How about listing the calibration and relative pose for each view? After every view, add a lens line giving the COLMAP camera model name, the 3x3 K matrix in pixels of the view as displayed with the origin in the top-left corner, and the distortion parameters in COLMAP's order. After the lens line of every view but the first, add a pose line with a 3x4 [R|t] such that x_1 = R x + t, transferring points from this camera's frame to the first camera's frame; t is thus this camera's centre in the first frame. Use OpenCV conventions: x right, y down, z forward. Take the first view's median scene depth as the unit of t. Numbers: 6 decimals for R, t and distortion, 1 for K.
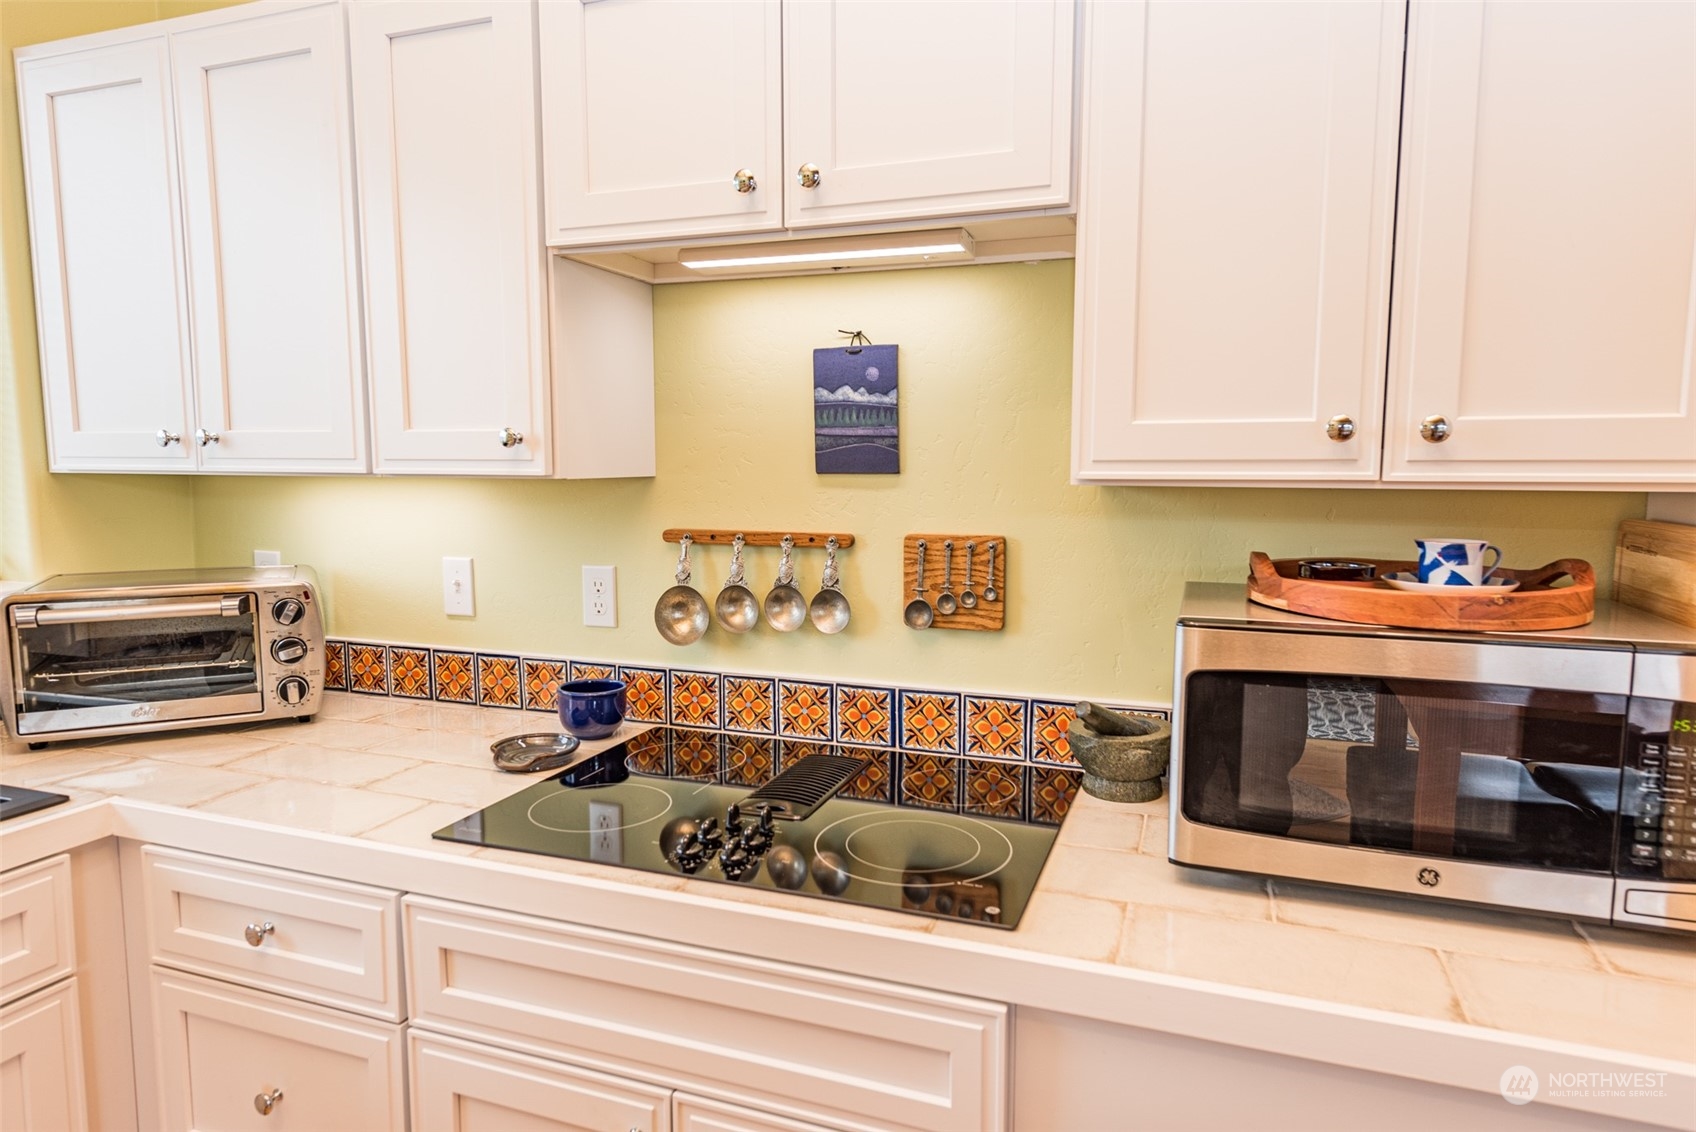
lens RADIAL K [[1016.7, 0, 845.2], [0, 1016.7, 580.1], [0, 0, 1]] dist [0.058567, 0.000233]
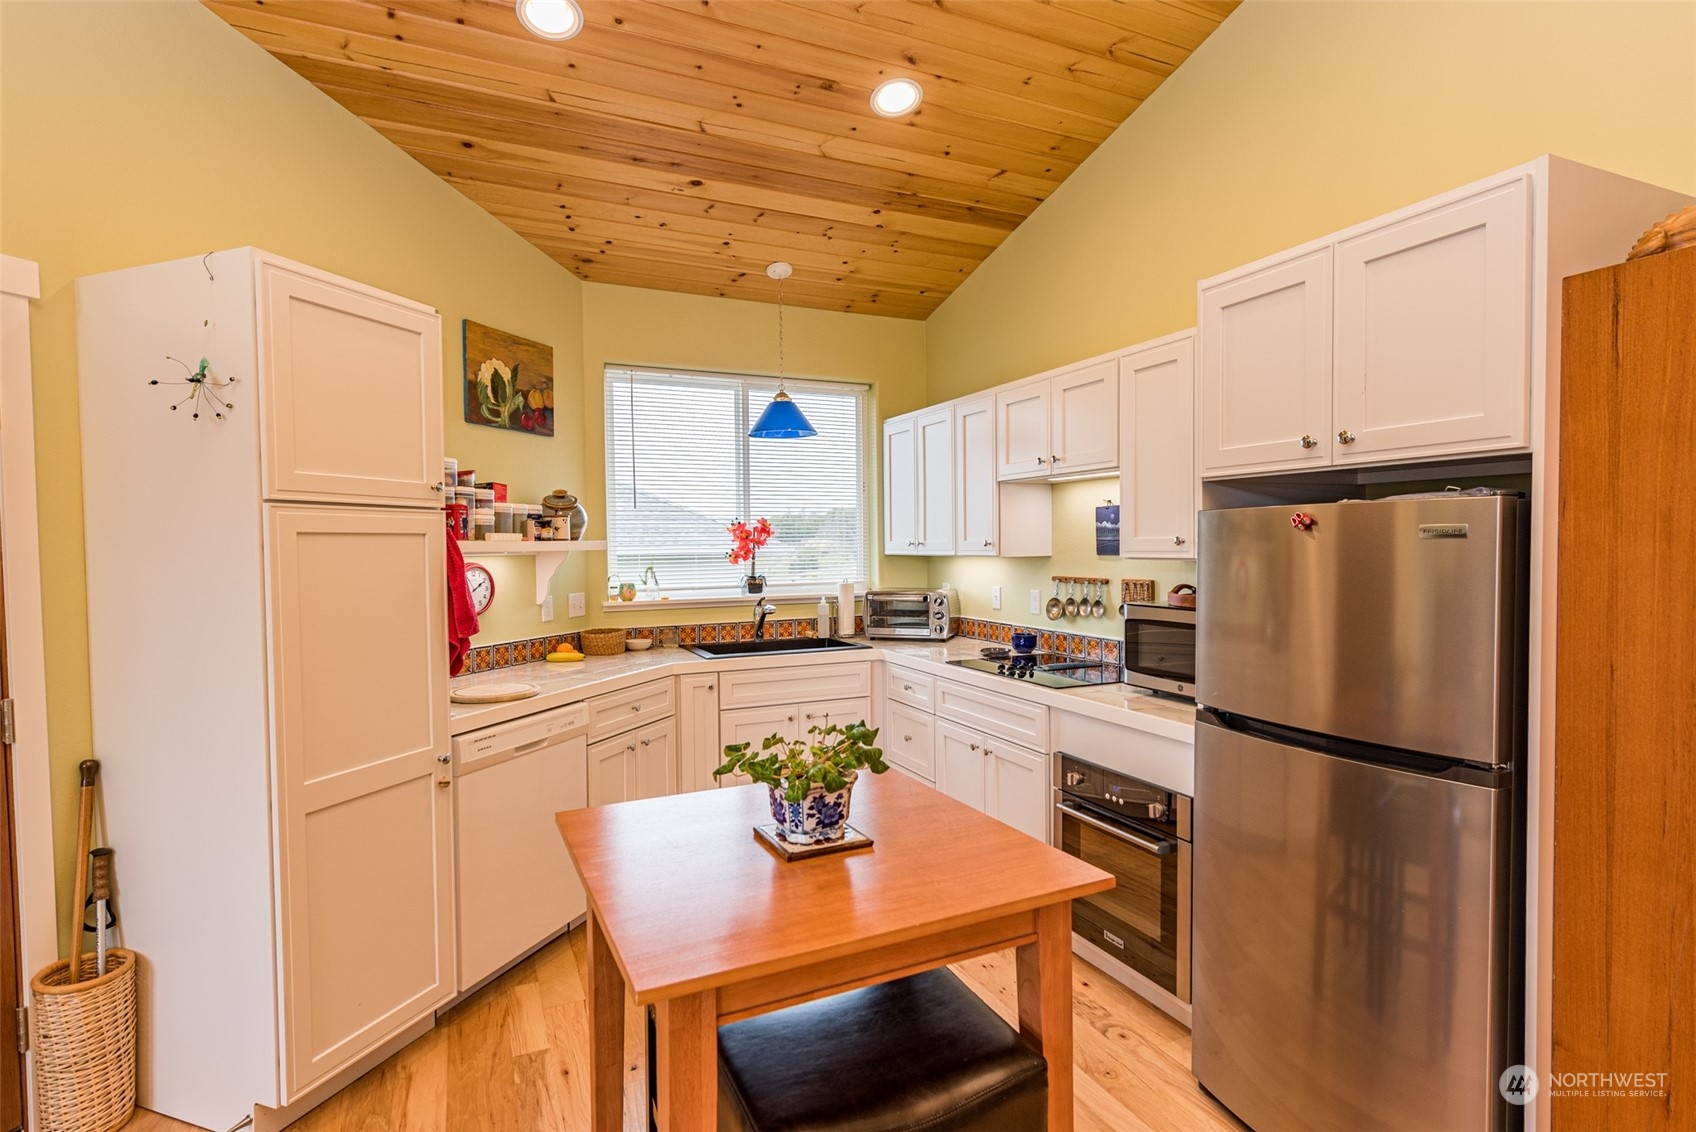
lens RADIAL K [[836.1, 0, 848.0], [0, 836.1, 566.0], [0, 0, 1]] dist [-0.000117, -0.000154]
pose [[0.717134, 0.010505, -0.696856, 0.963682], [-0.066026, 0.996413, -0.052927, 0.074113], [0.693801, 0.083967, 0.715255, -0.910962]]
